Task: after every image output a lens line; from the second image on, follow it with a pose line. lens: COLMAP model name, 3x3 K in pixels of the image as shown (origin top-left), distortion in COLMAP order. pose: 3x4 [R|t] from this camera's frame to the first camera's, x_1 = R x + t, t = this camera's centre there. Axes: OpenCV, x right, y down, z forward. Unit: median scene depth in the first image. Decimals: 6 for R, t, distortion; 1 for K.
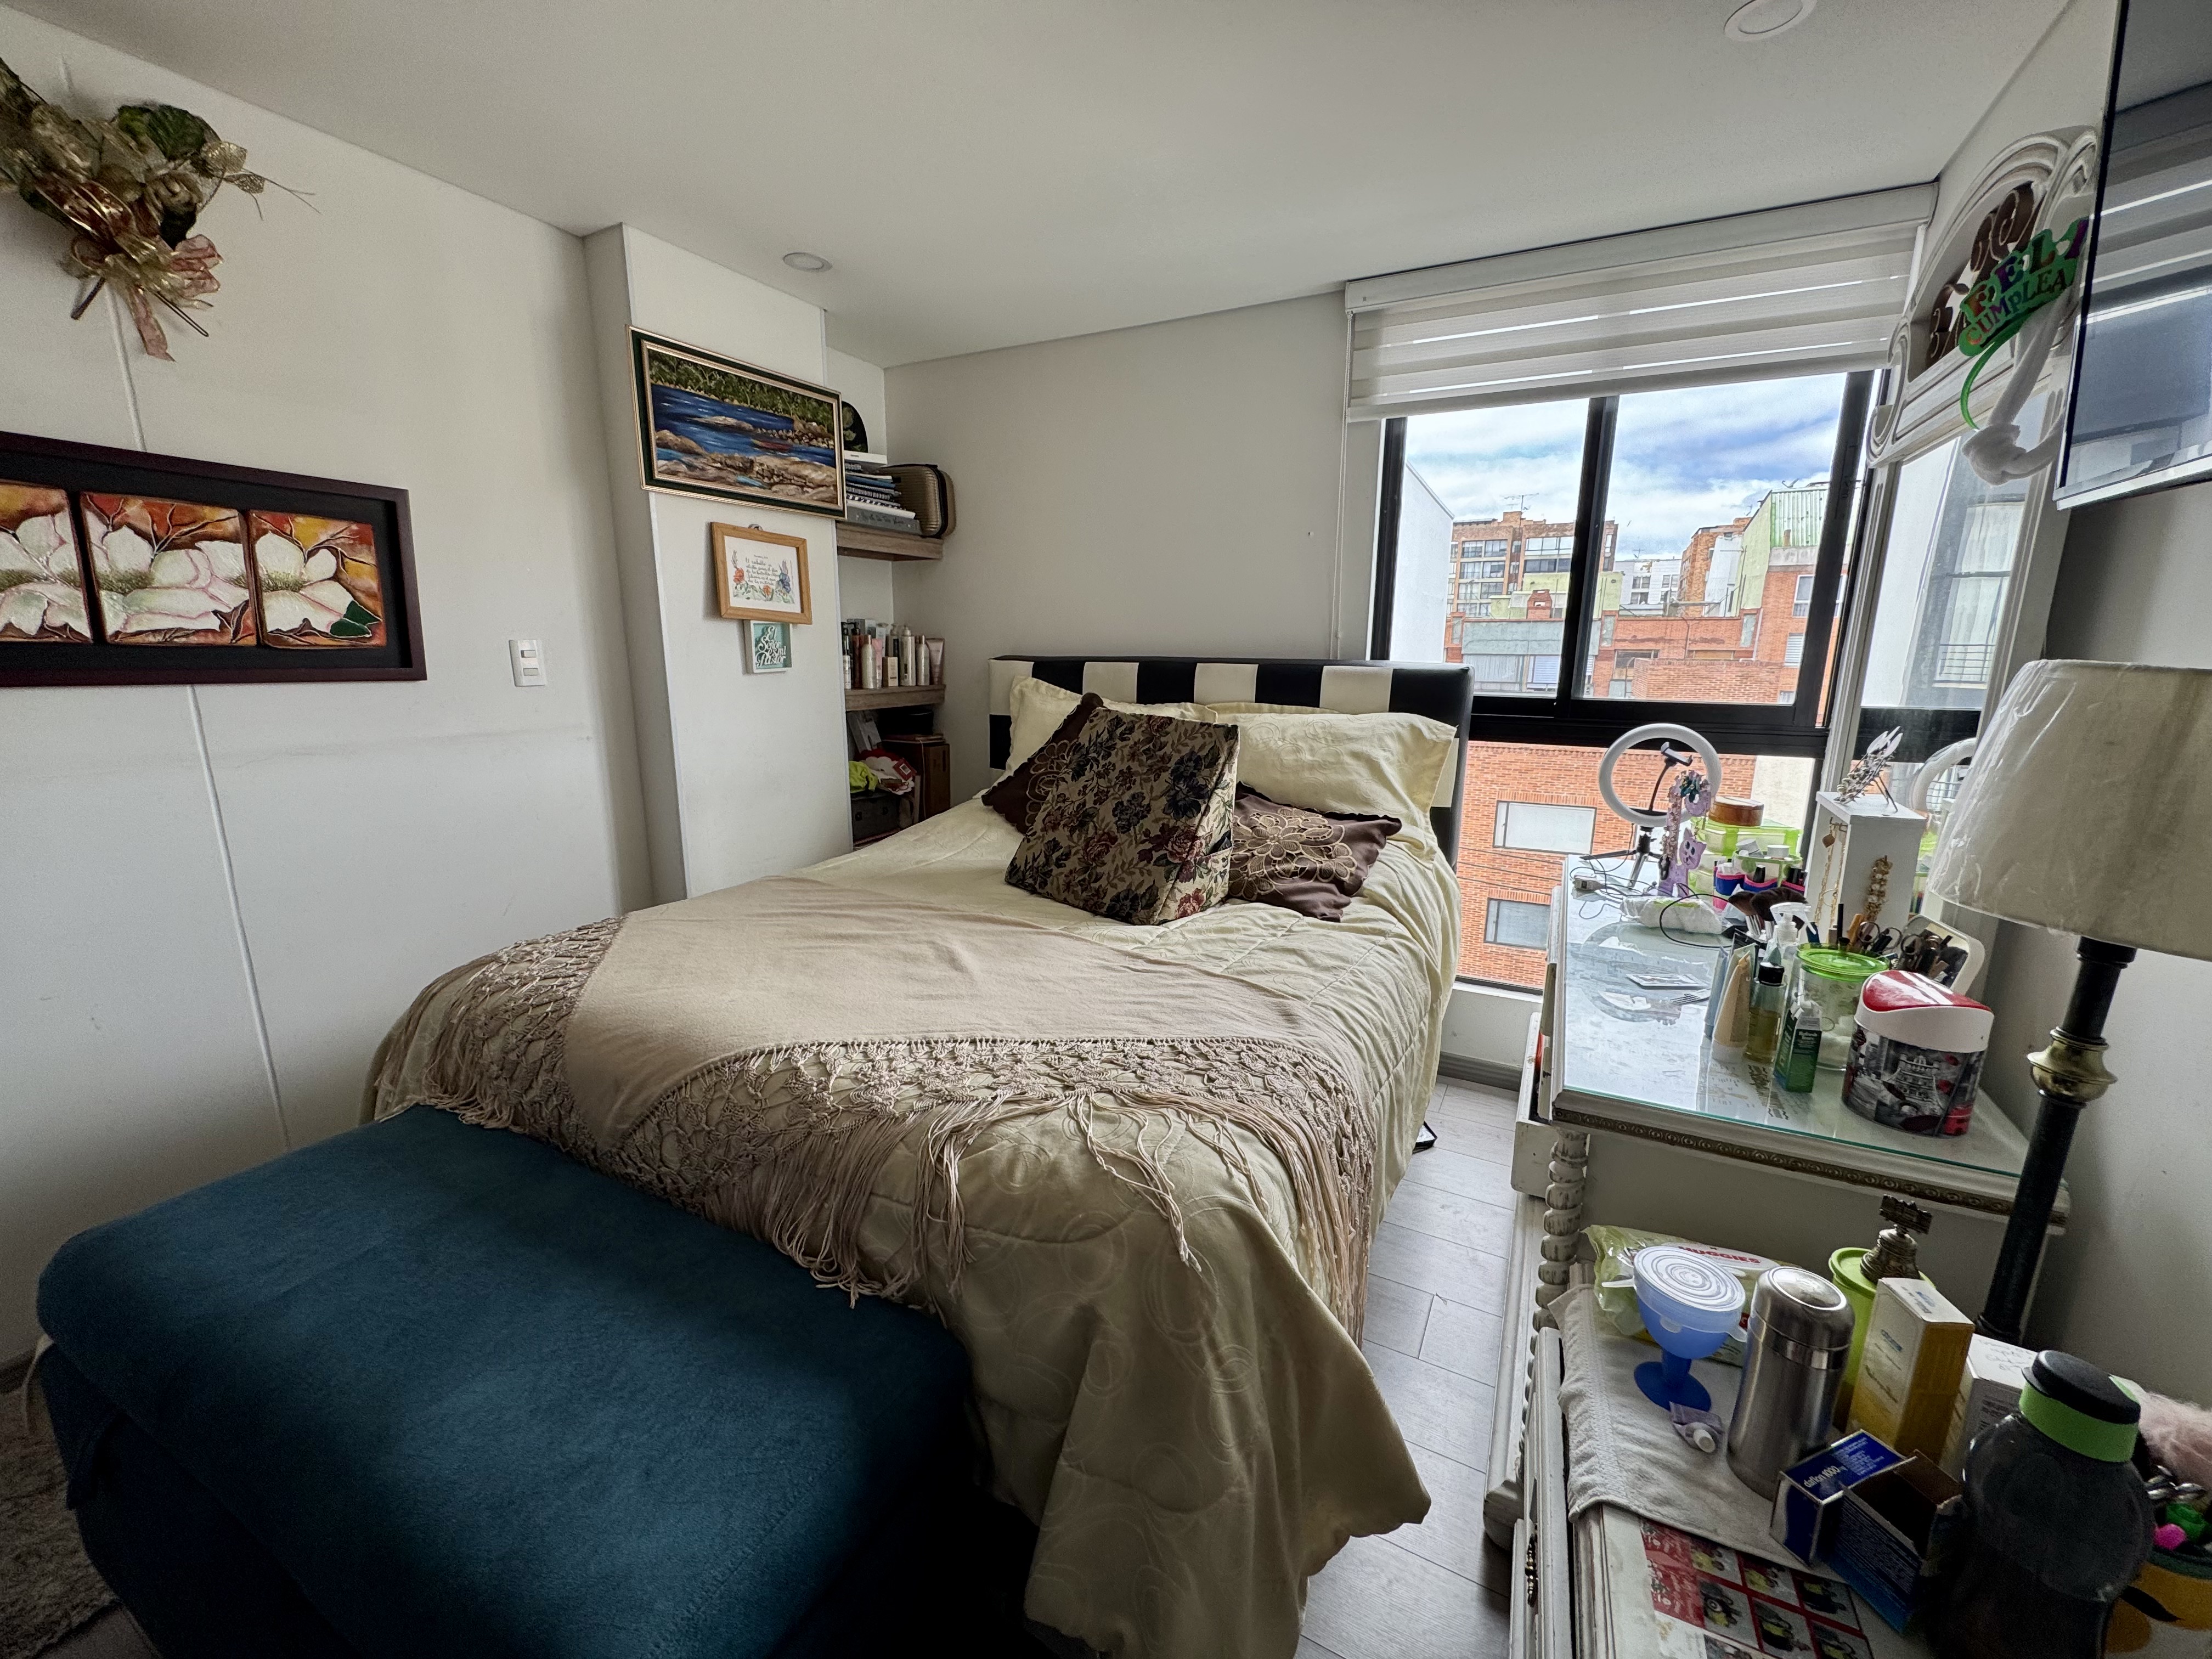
lens RADIAL K [[887.9, 0, 1102.5], [0, 887.9, 825.1], [0, 0, 1]] dist [-0.002301, 0.000217]
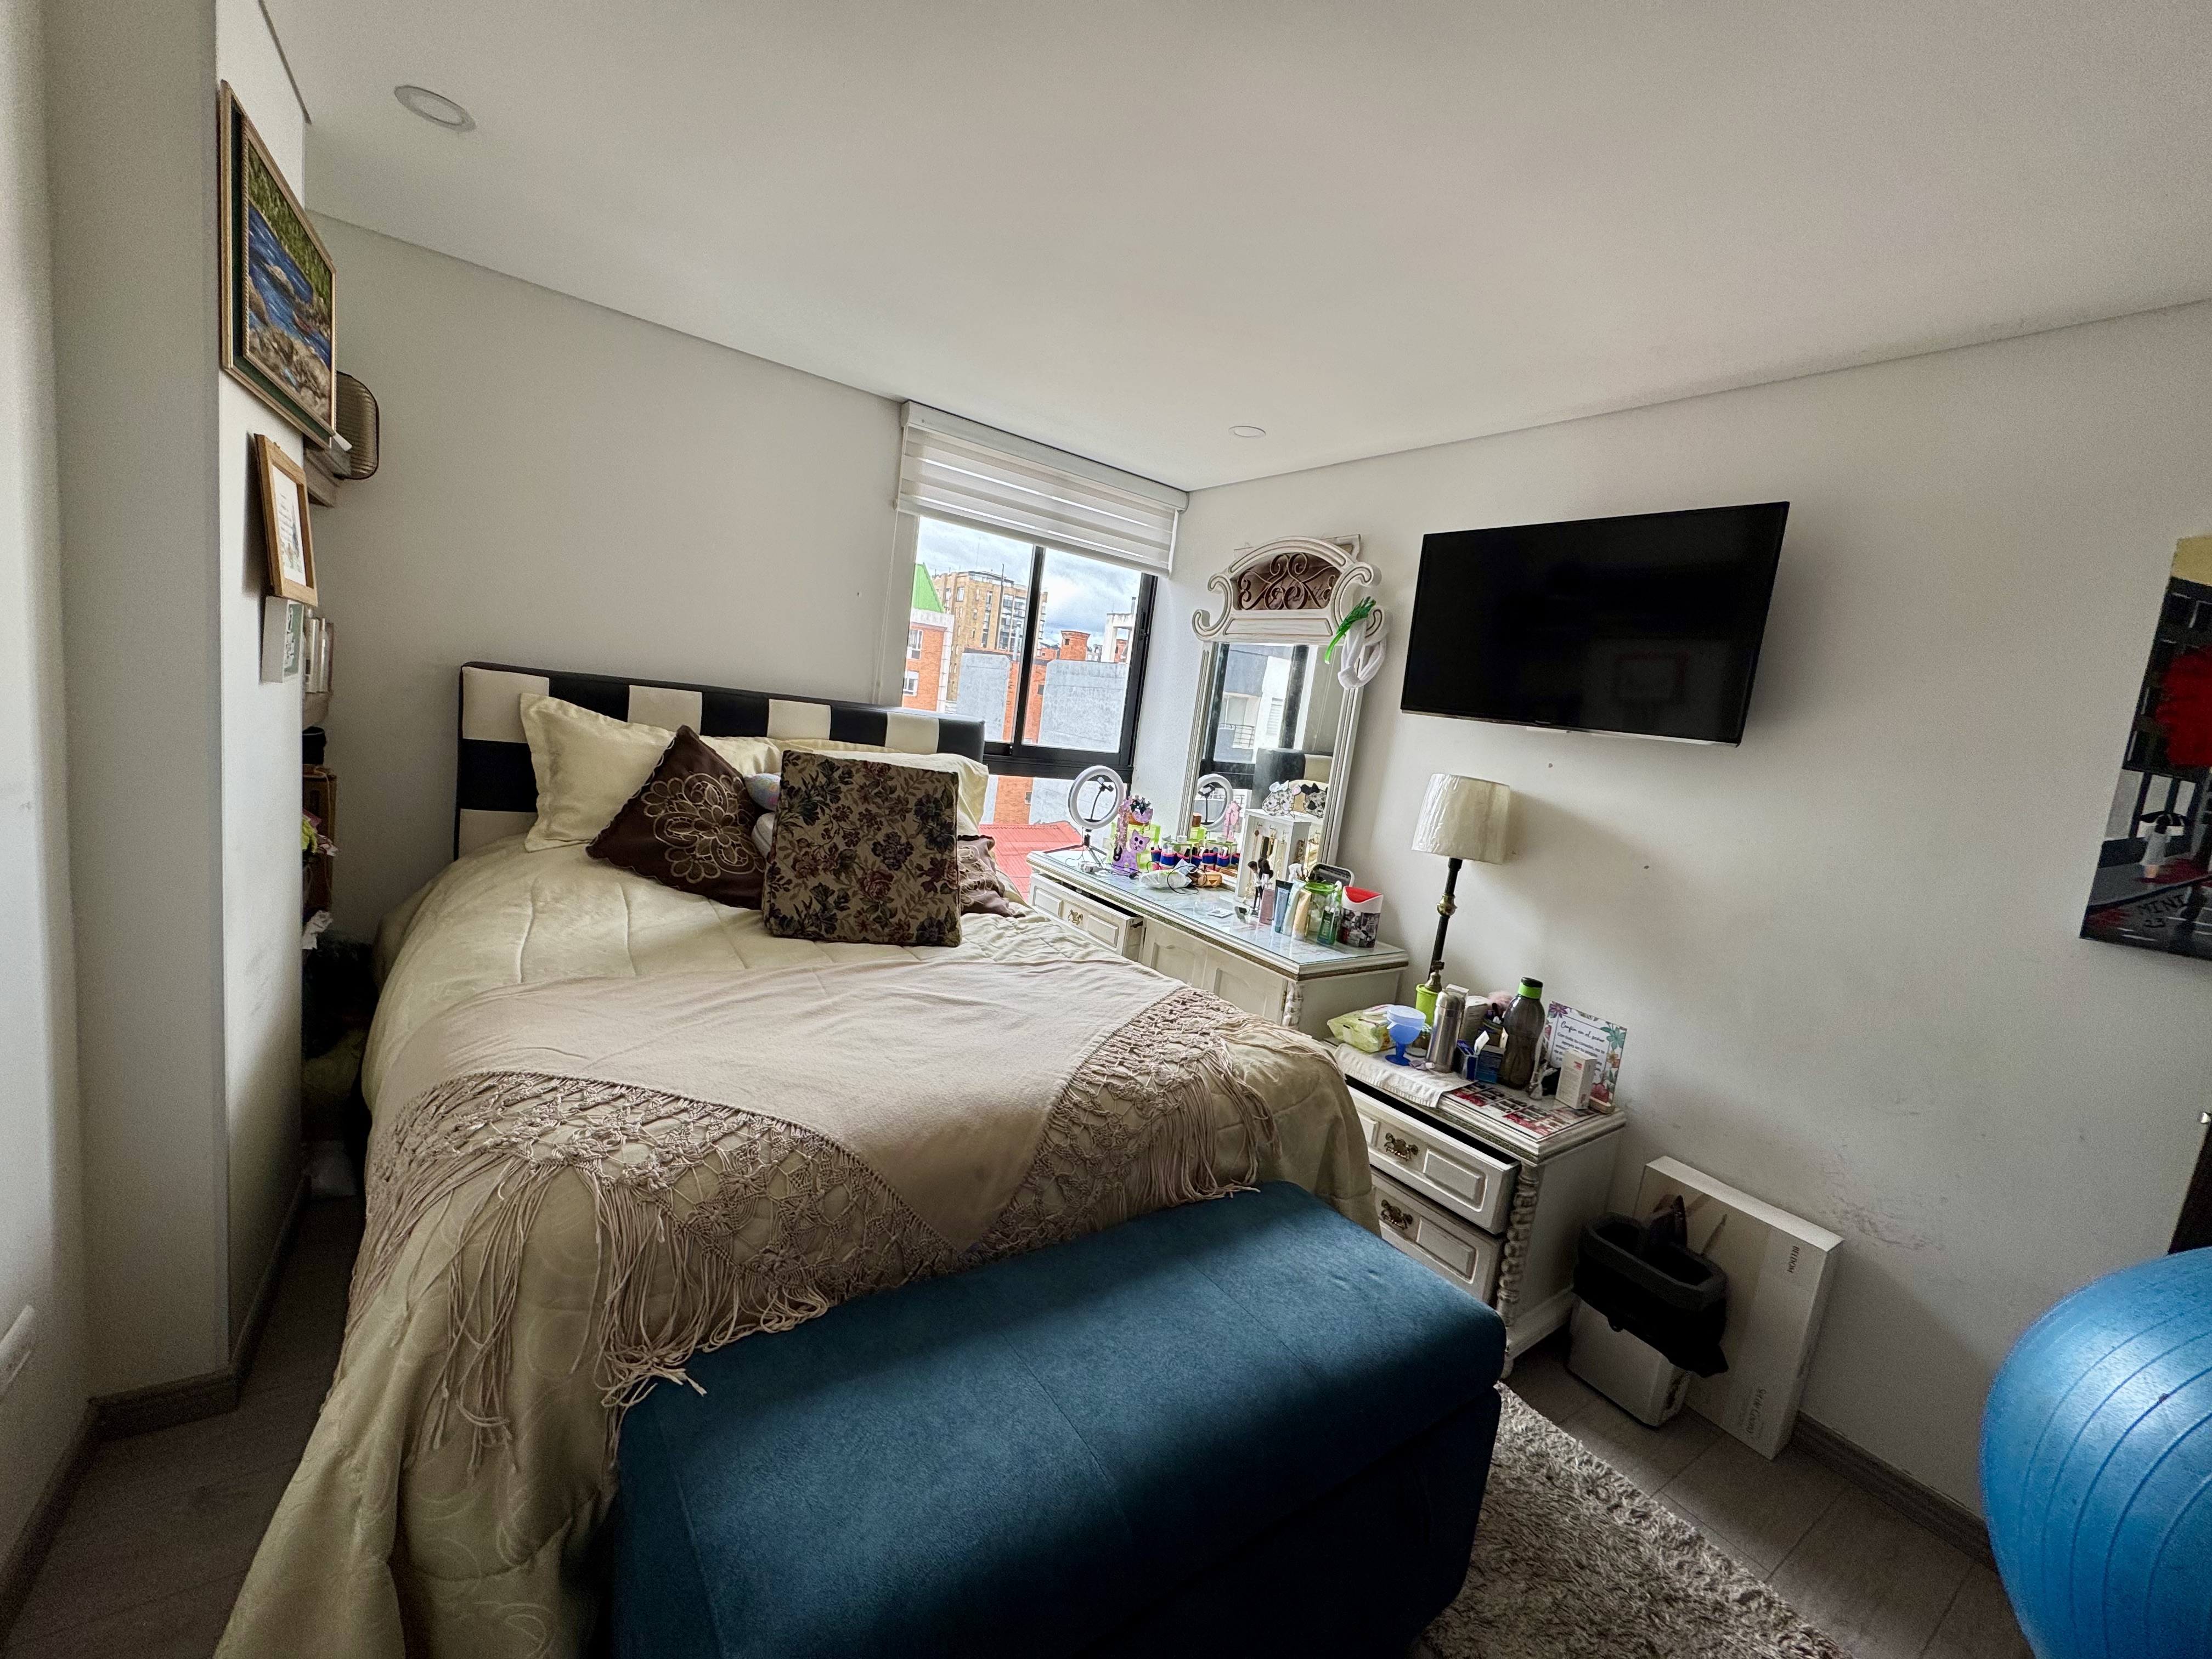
lens RADIAL K [[887.9, 0, 1106.5], [0, 887.9, 826.6], [0, 0, 1]] dist [-0.002301, 0.000217]
pose [[0.448642, -0.071182, 0.890872, -1.031193], [0.055748, 0.997111, 0.051595, -0.107516], [-0.891971, 0.026517, 0.451314, 0.315056]]
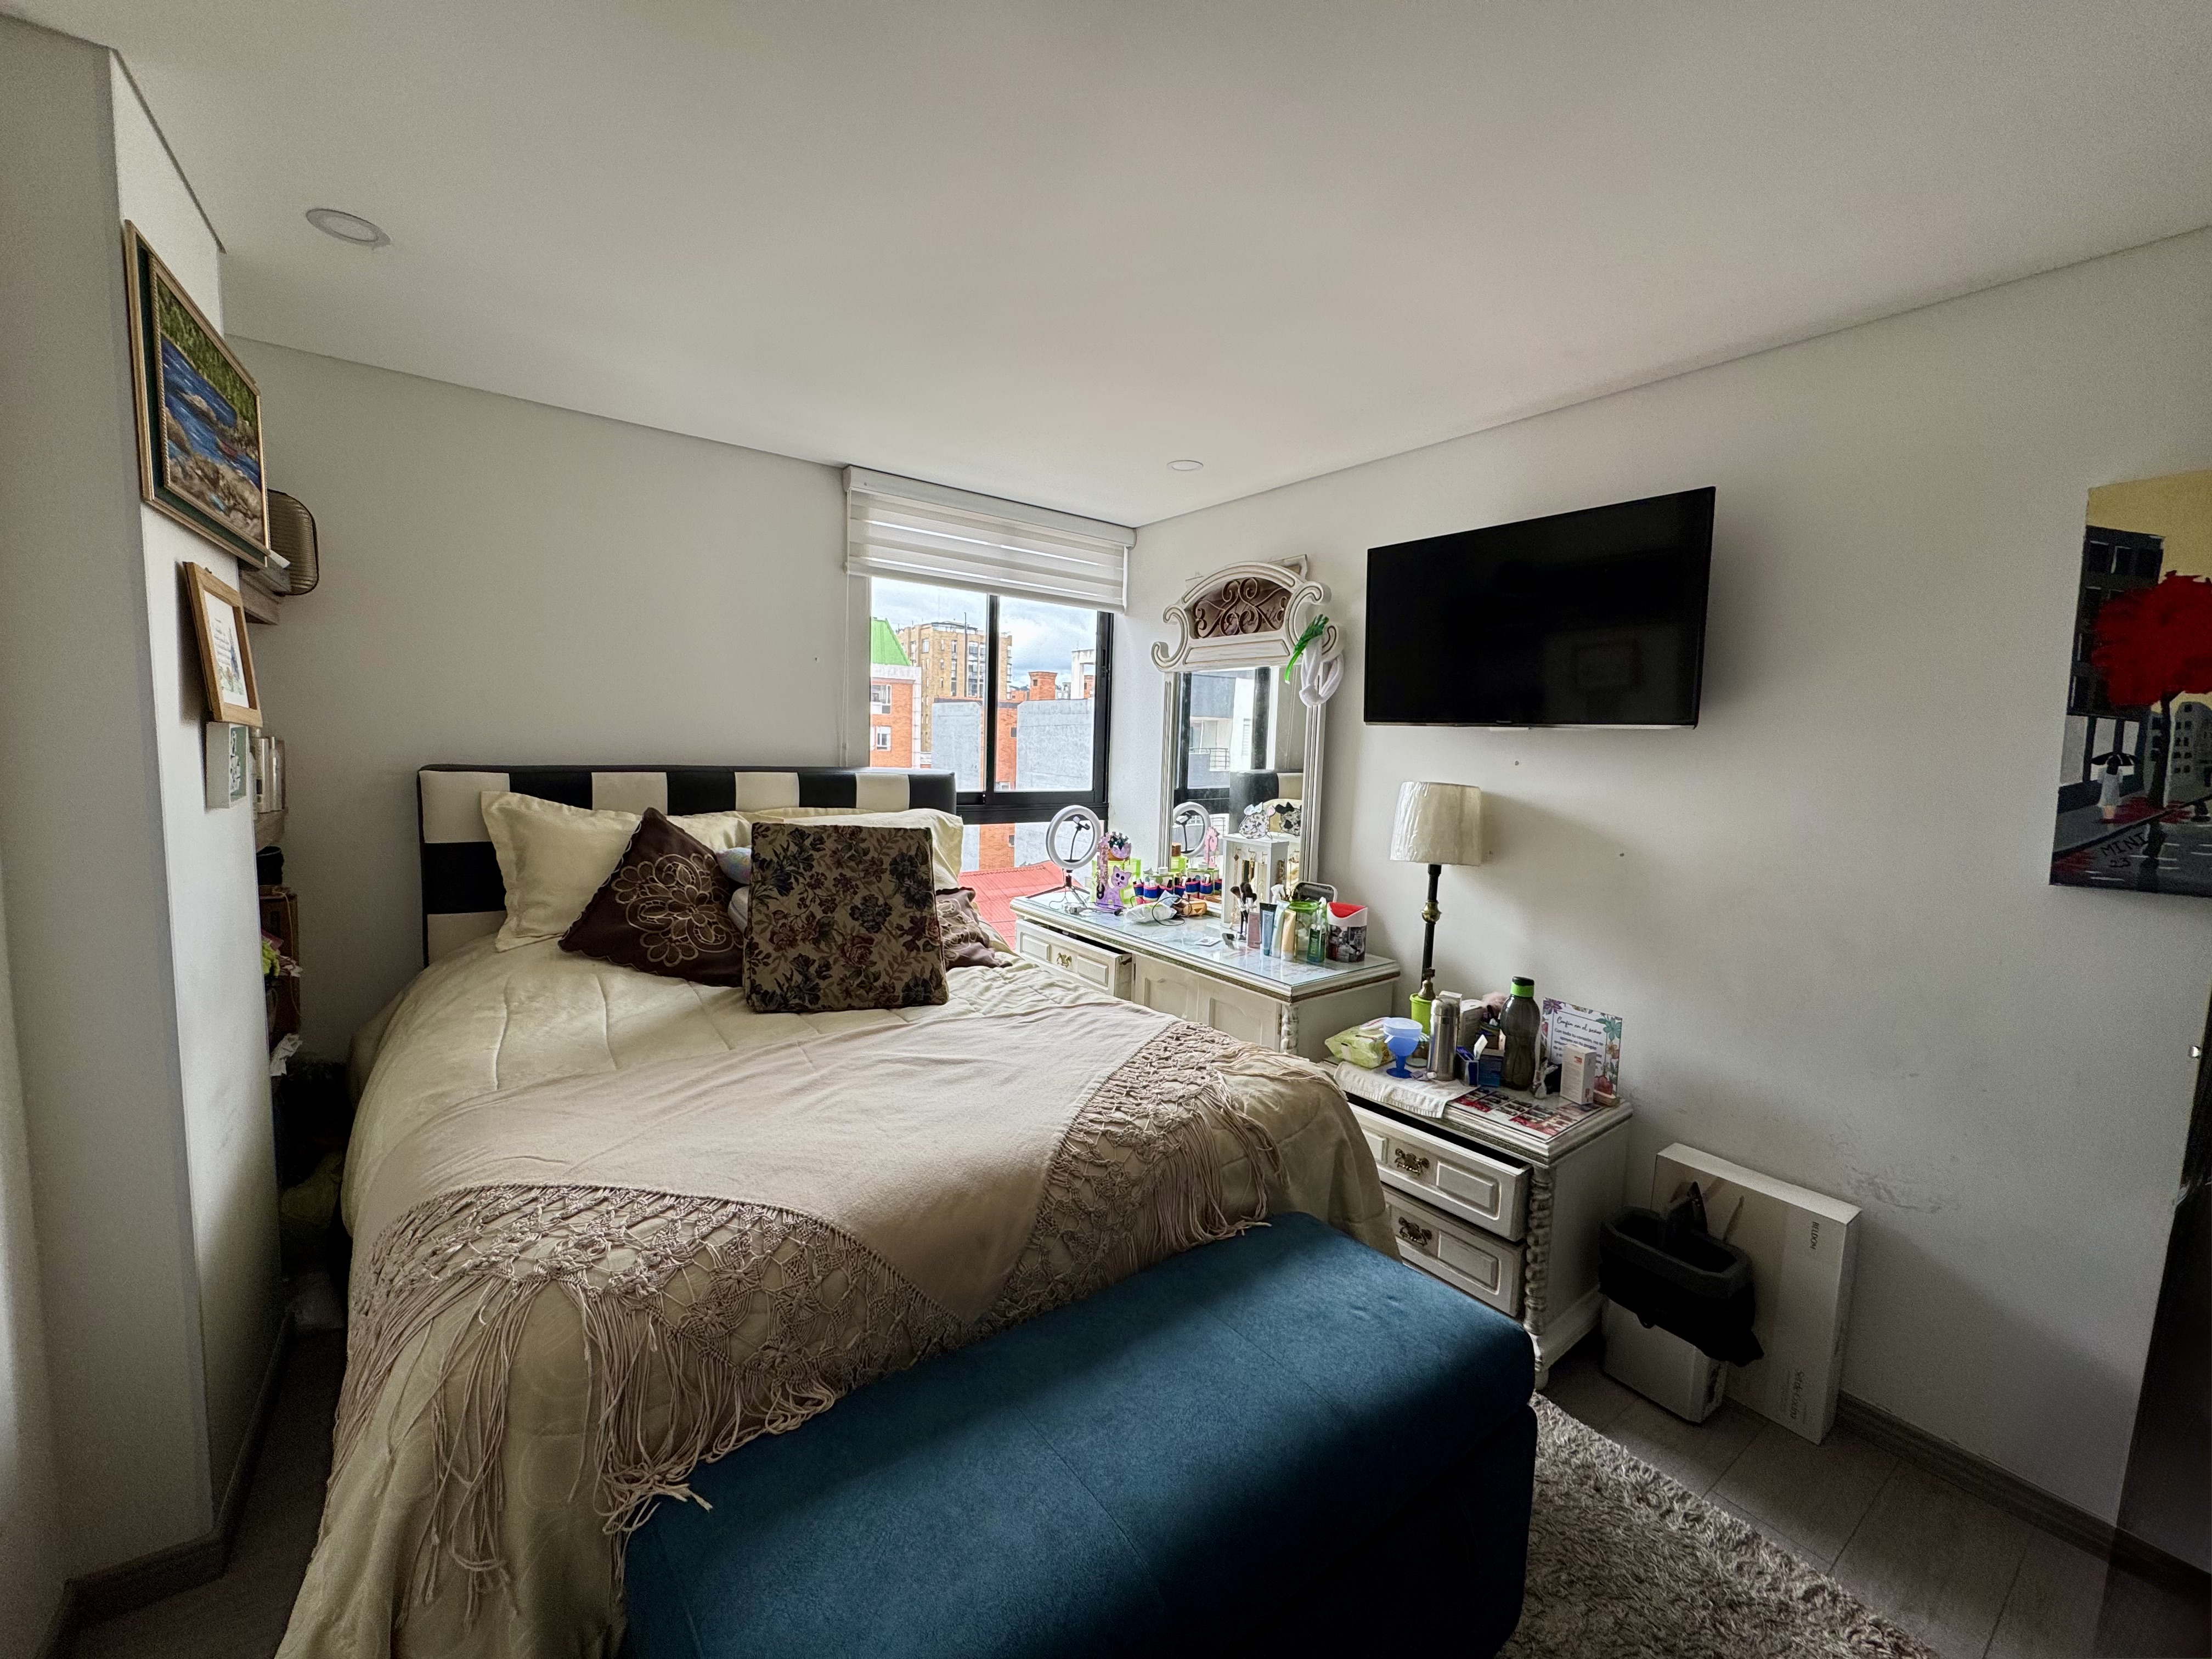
lens RADIAL K [[887.9, 0, 1106.6], [0, 887.9, 826.2], [0, 0, 1]] dist [-0.002301, 0.000217]
pose [[0.425559, -0.079689, 0.901415, -1.019774], [0.153363, 0.988057, 0.014945, -0.114643], [-0.891840, 0.131884, 0.432698, 0.303677]]
